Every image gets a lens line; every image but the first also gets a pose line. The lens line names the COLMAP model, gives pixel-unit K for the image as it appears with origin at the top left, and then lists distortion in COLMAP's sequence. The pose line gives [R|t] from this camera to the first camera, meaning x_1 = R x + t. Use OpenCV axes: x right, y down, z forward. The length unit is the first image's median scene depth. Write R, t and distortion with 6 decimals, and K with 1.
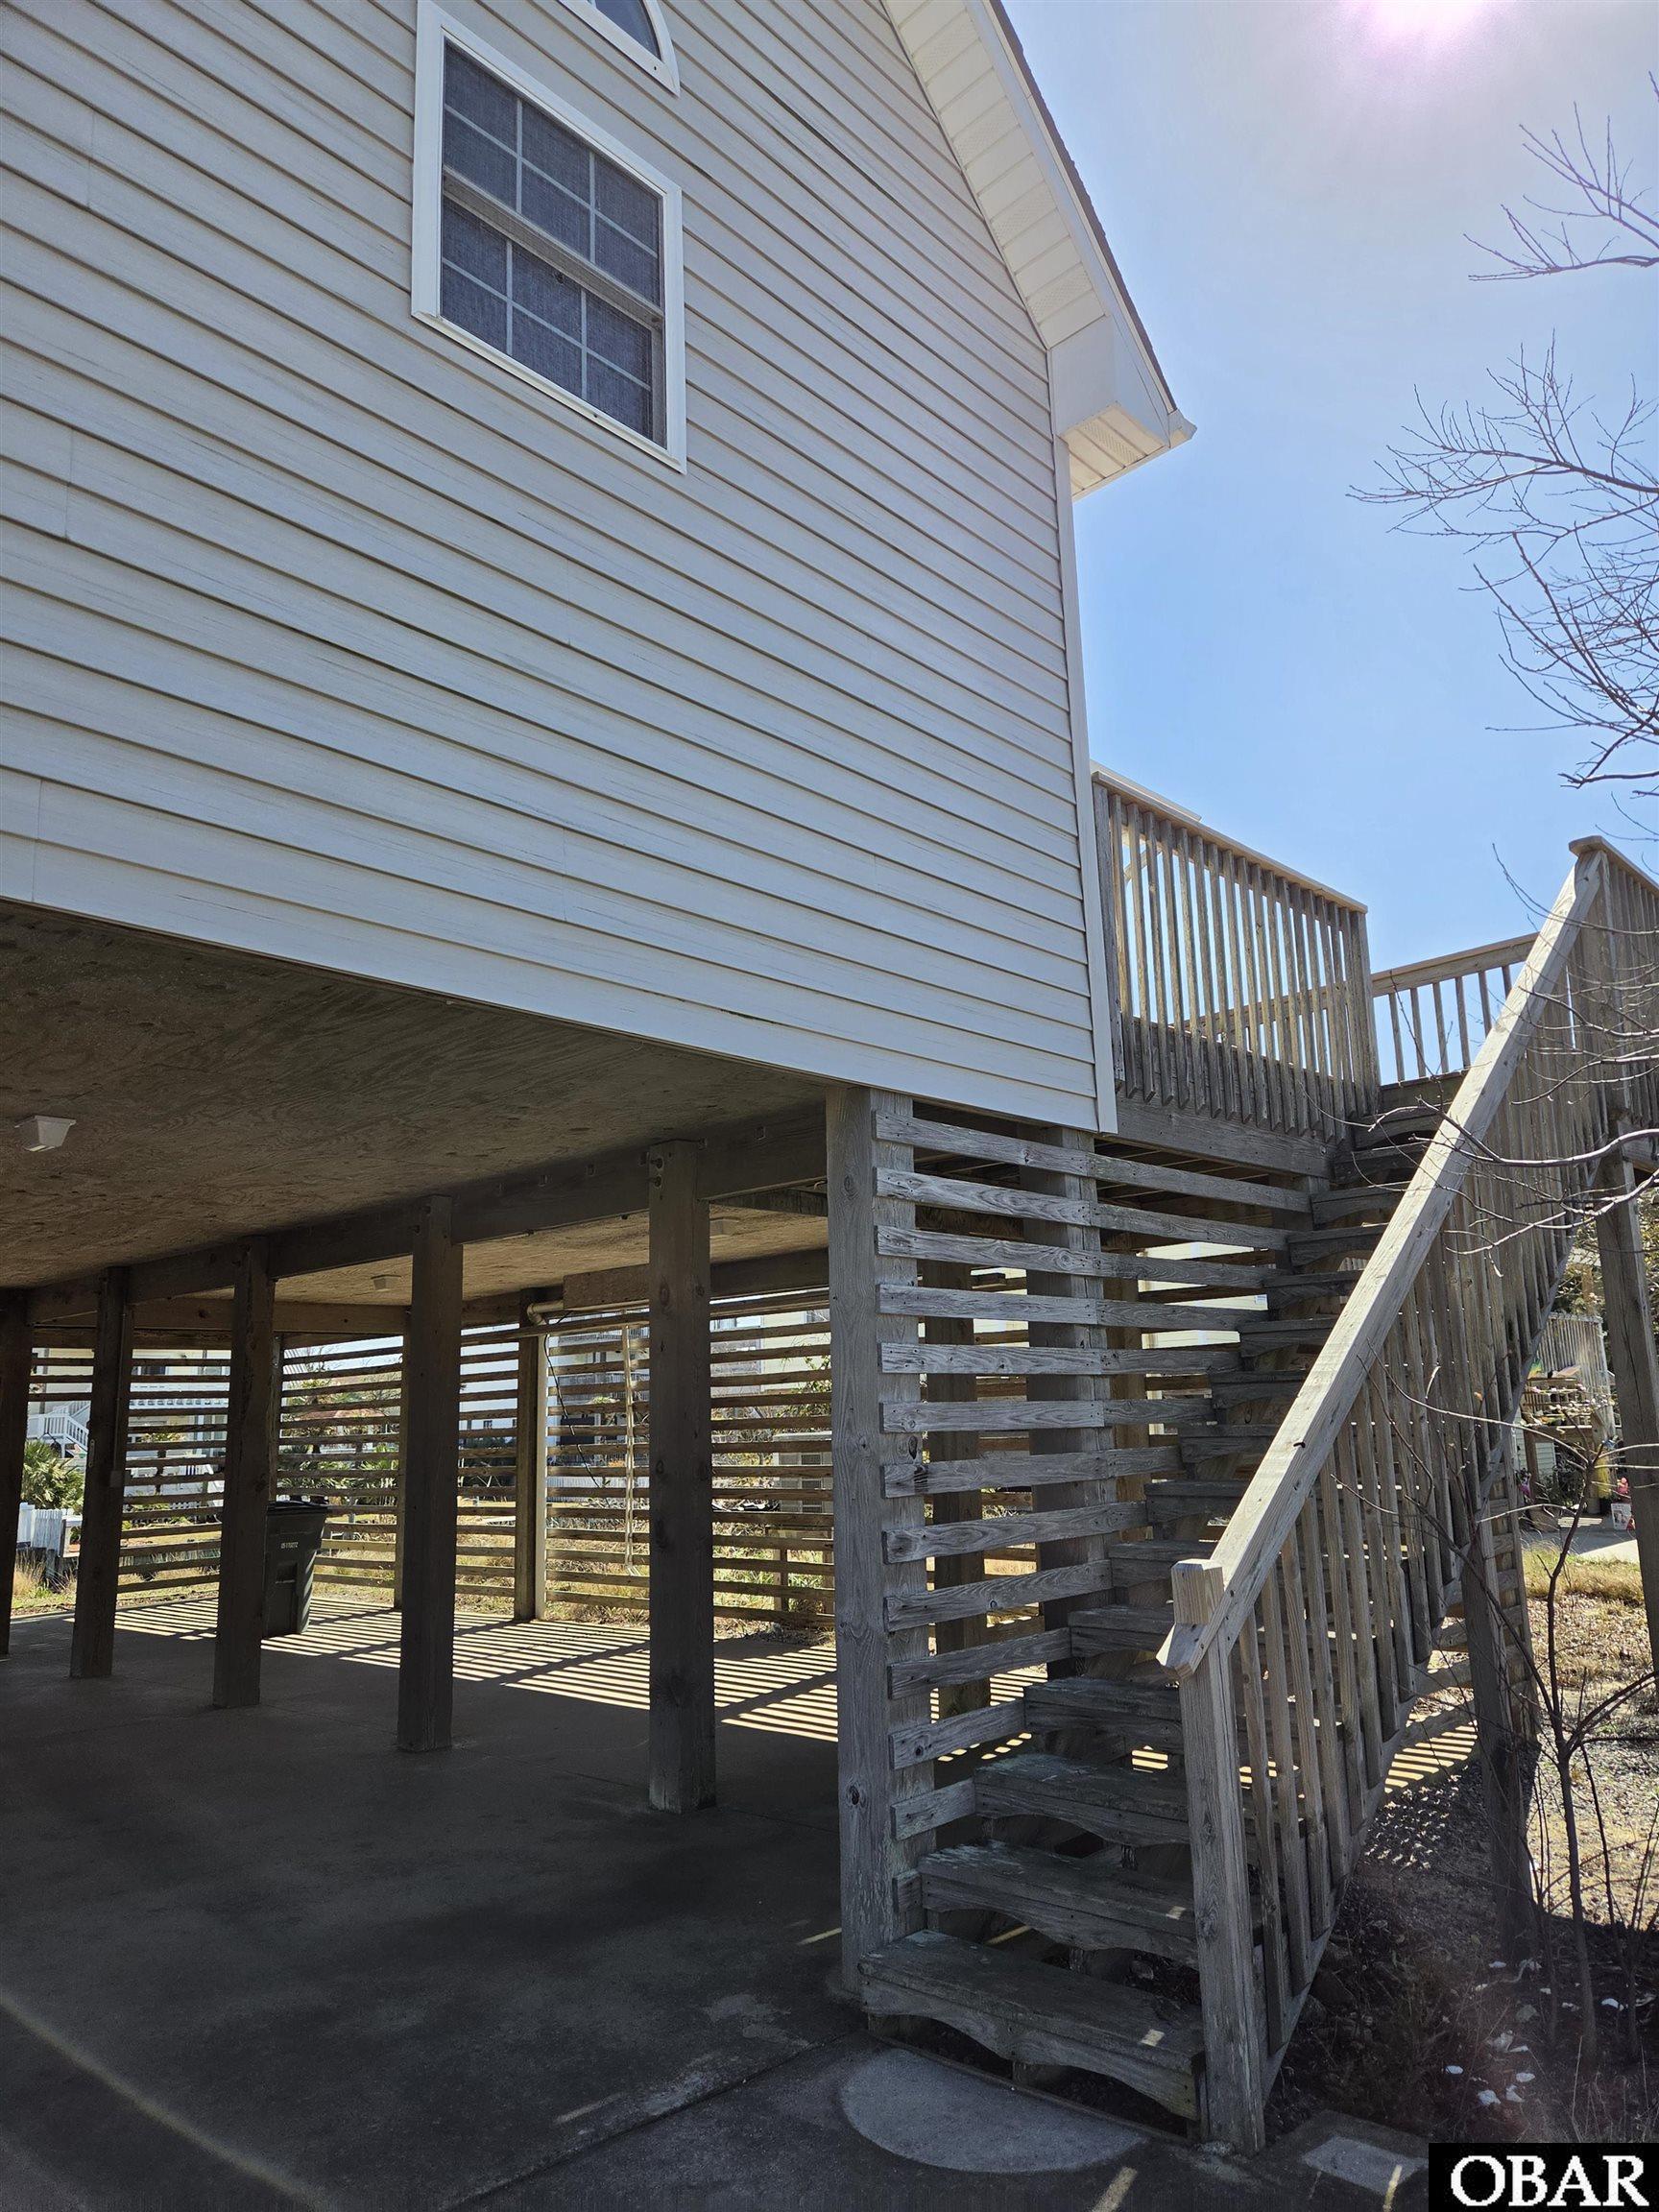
lens RADIAL K [[1501.6, 0, 836.6], [0, 1501.6, 1135.1], [0, 0, 1]] dist [0.075724, -0.080030]
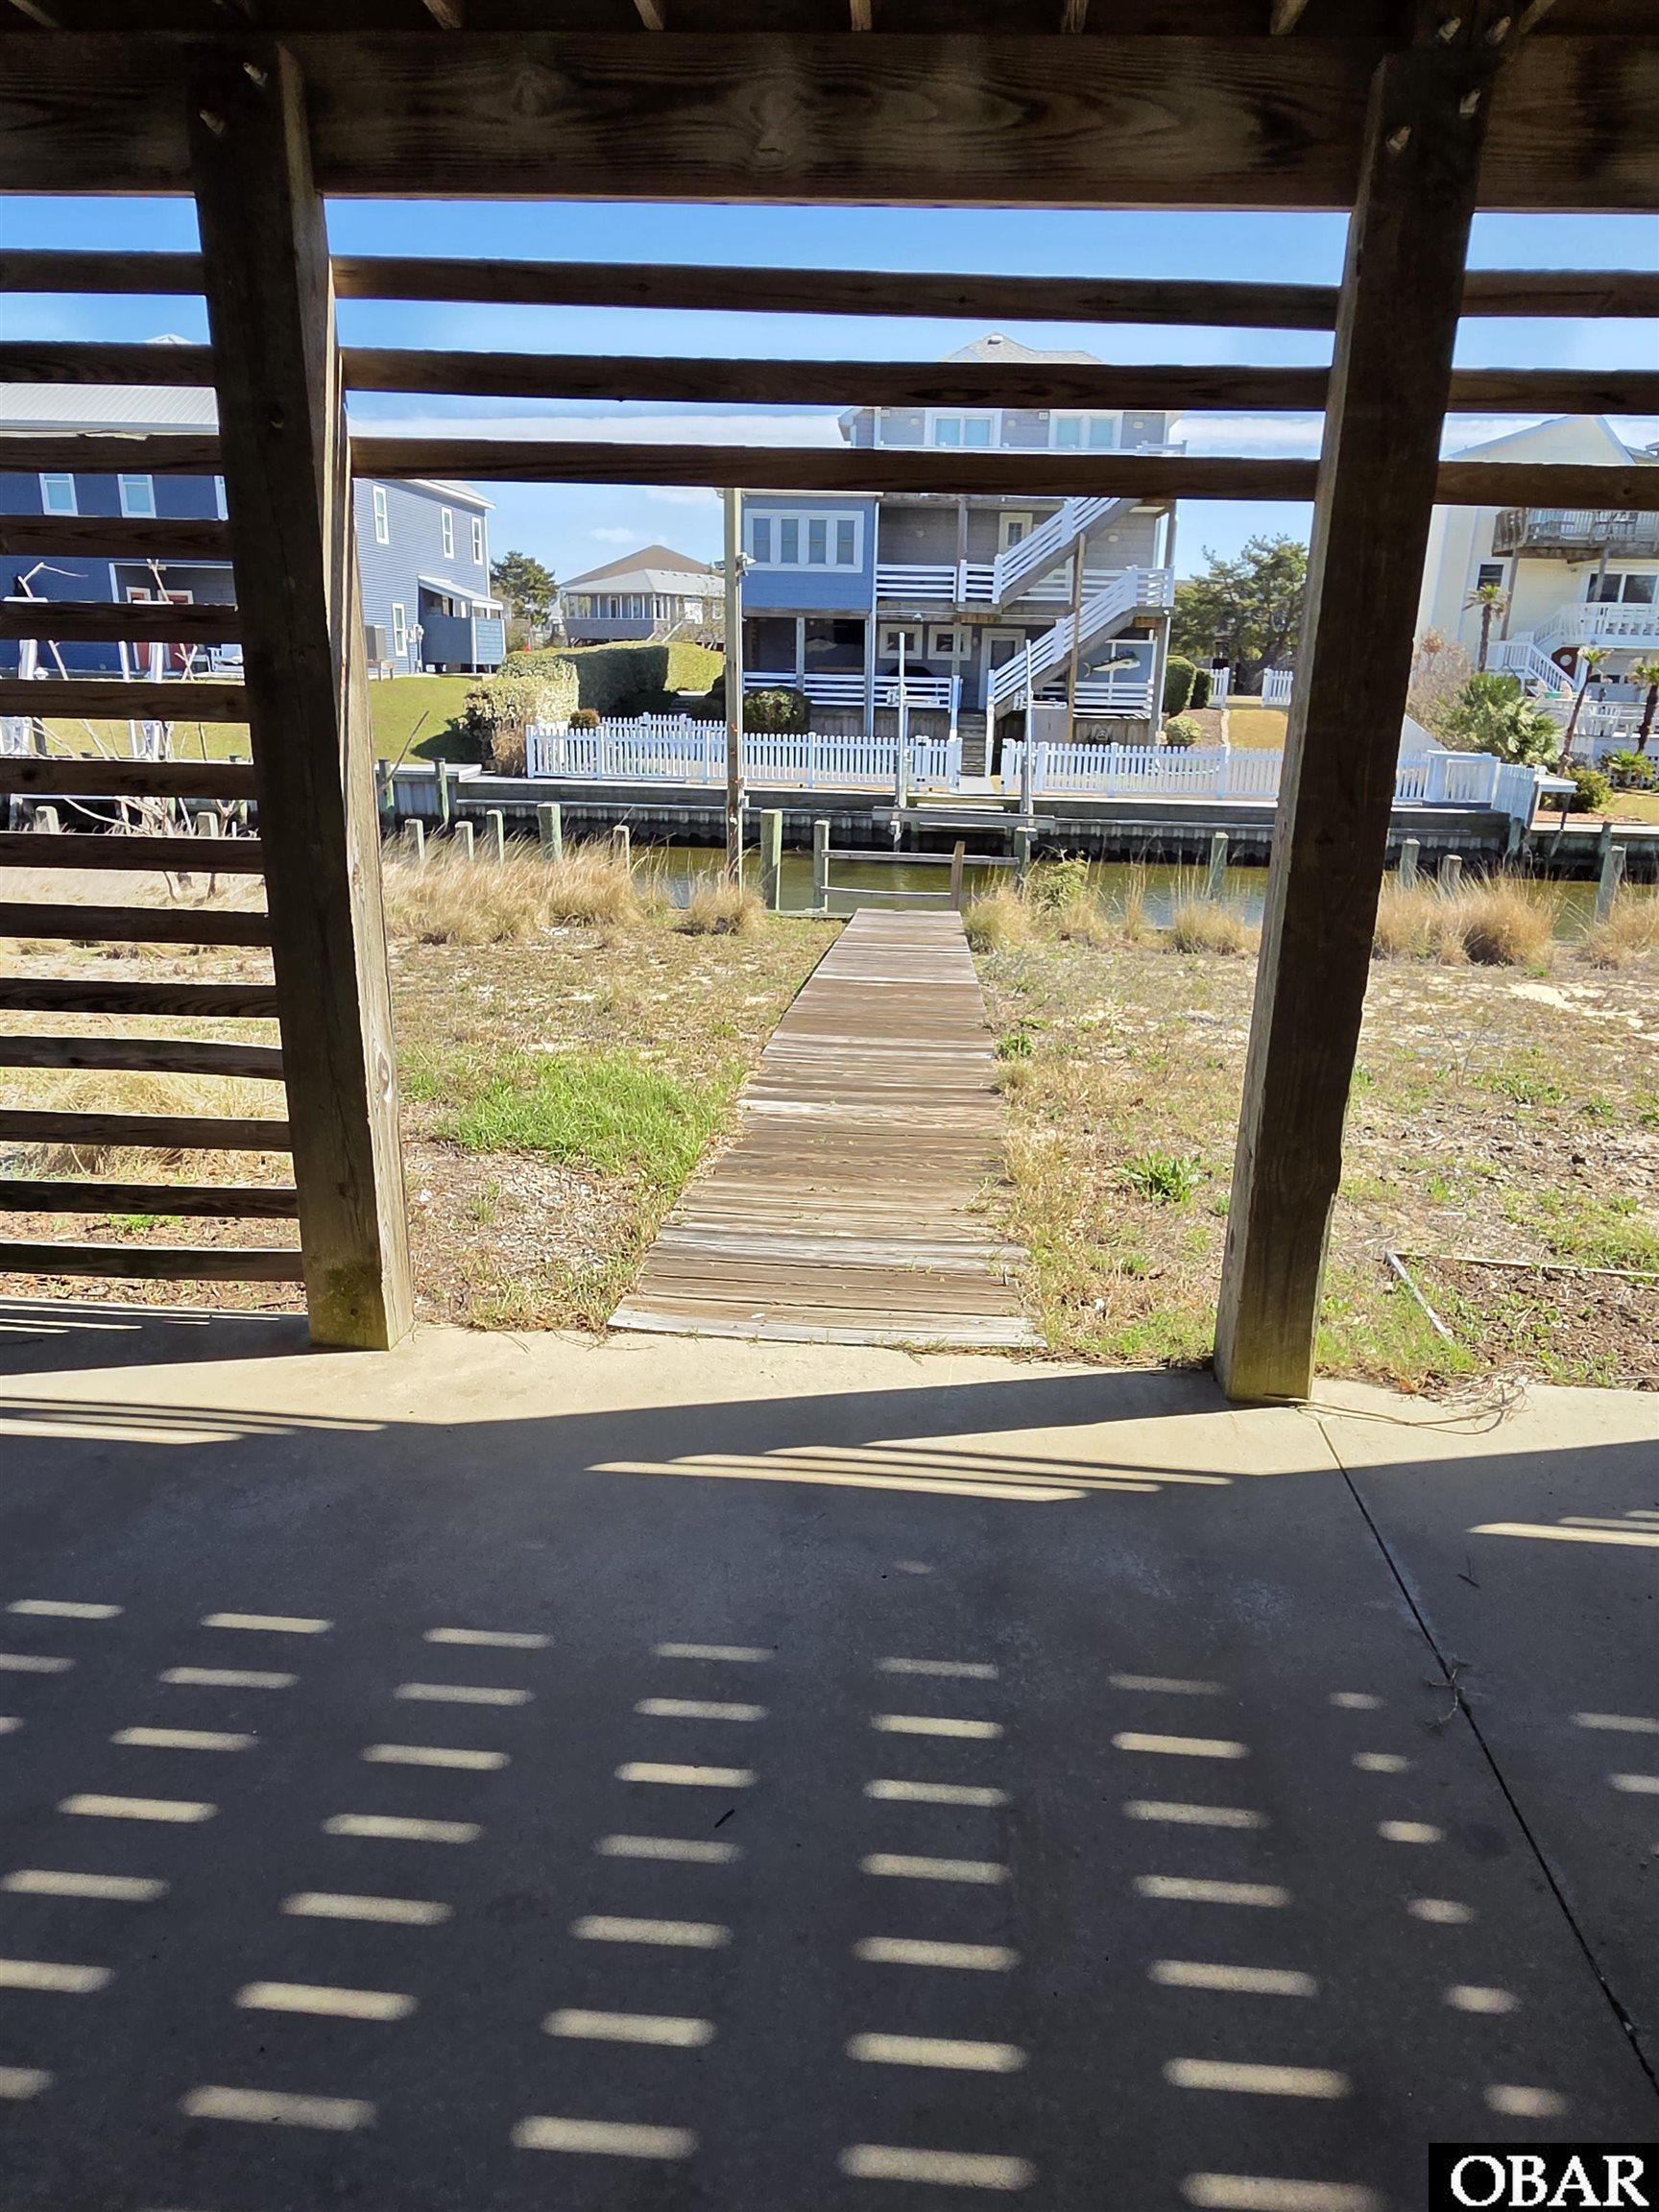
lens RADIAL K [[1404.1, 0, 846.6], [0, 1404.1, 1115.4], [0, 0, 1]] dist [-0.002390, 0.003186]
pose [[0.644558, 0.270662, -0.715043, -0.686936], [0.107101, 0.894055, 0.434966, 0.217693], [0.757017, -0.356943, 0.547282, 1.103822]]
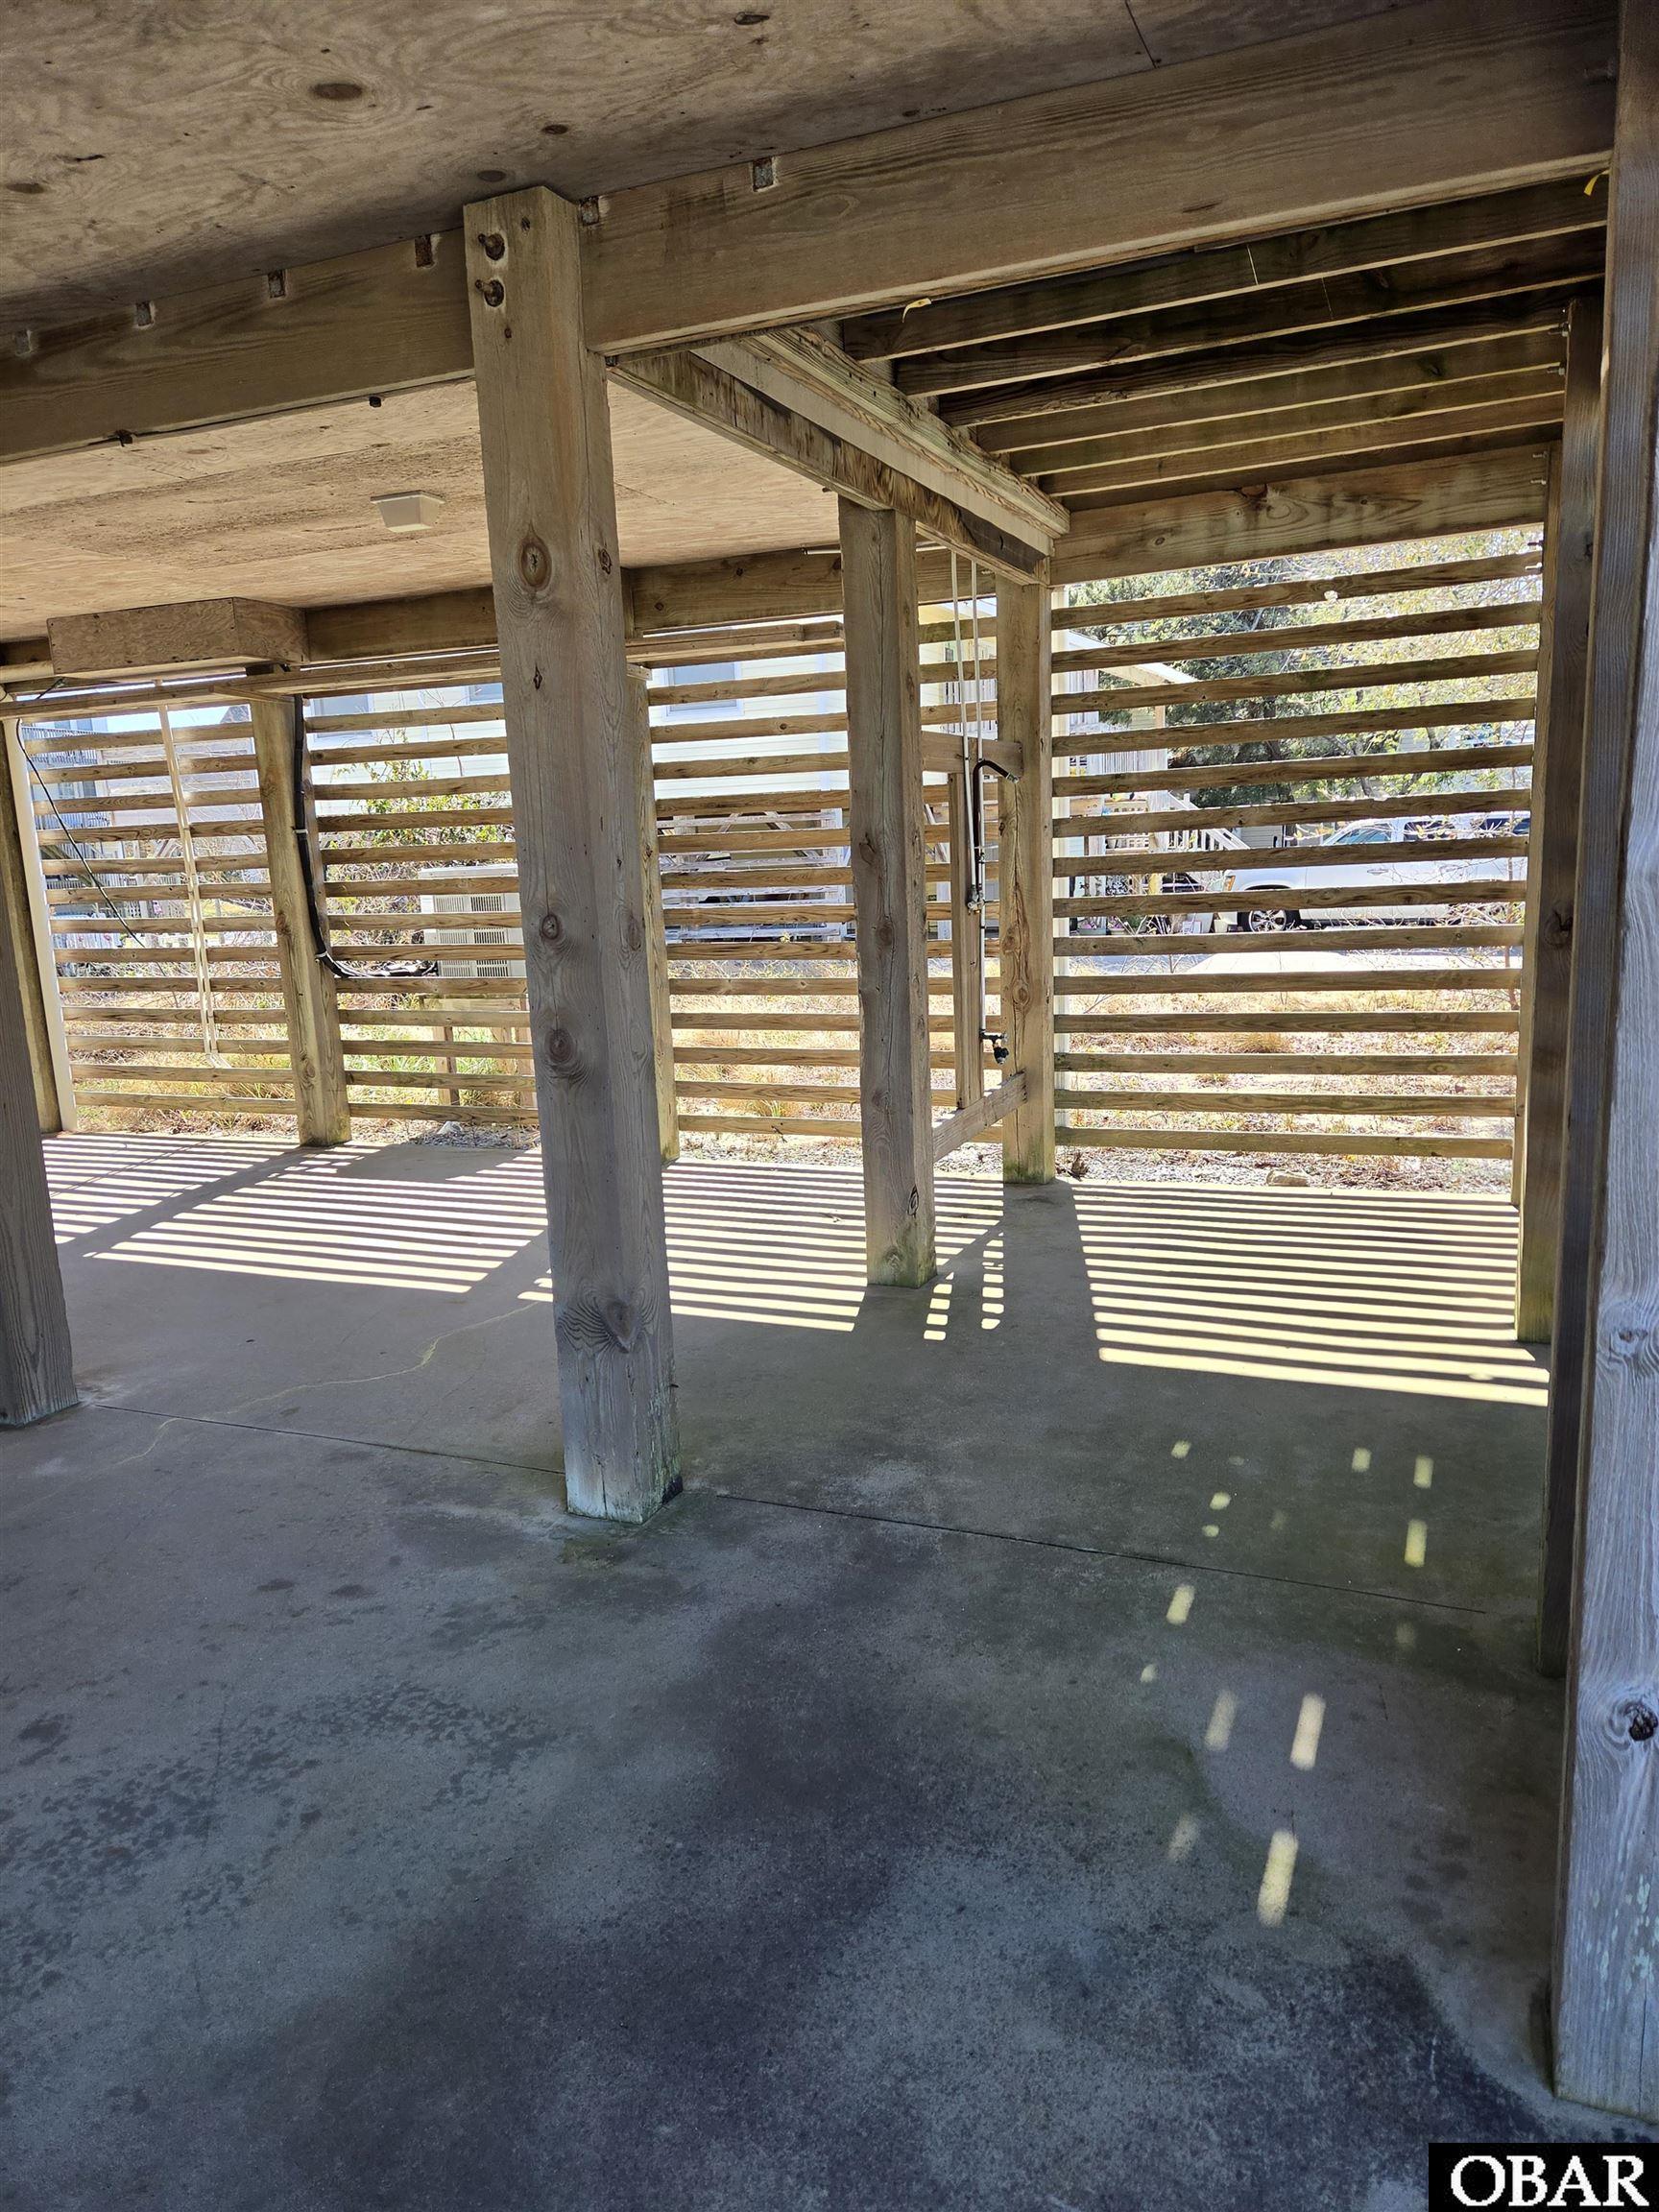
lens RADIAL K [[1488.6, 0, 824.3], [0, 1488.6, 1113.7], [0, 0, 1]] dist [0.071724, -0.061637]
pose [[0.937071, -0.072734, 0.341480, -0.113538], [-0.050906, 0.939145, 0.339728, 0.058373], [-0.345409, -0.335732, 0.876343, 0.282688]]
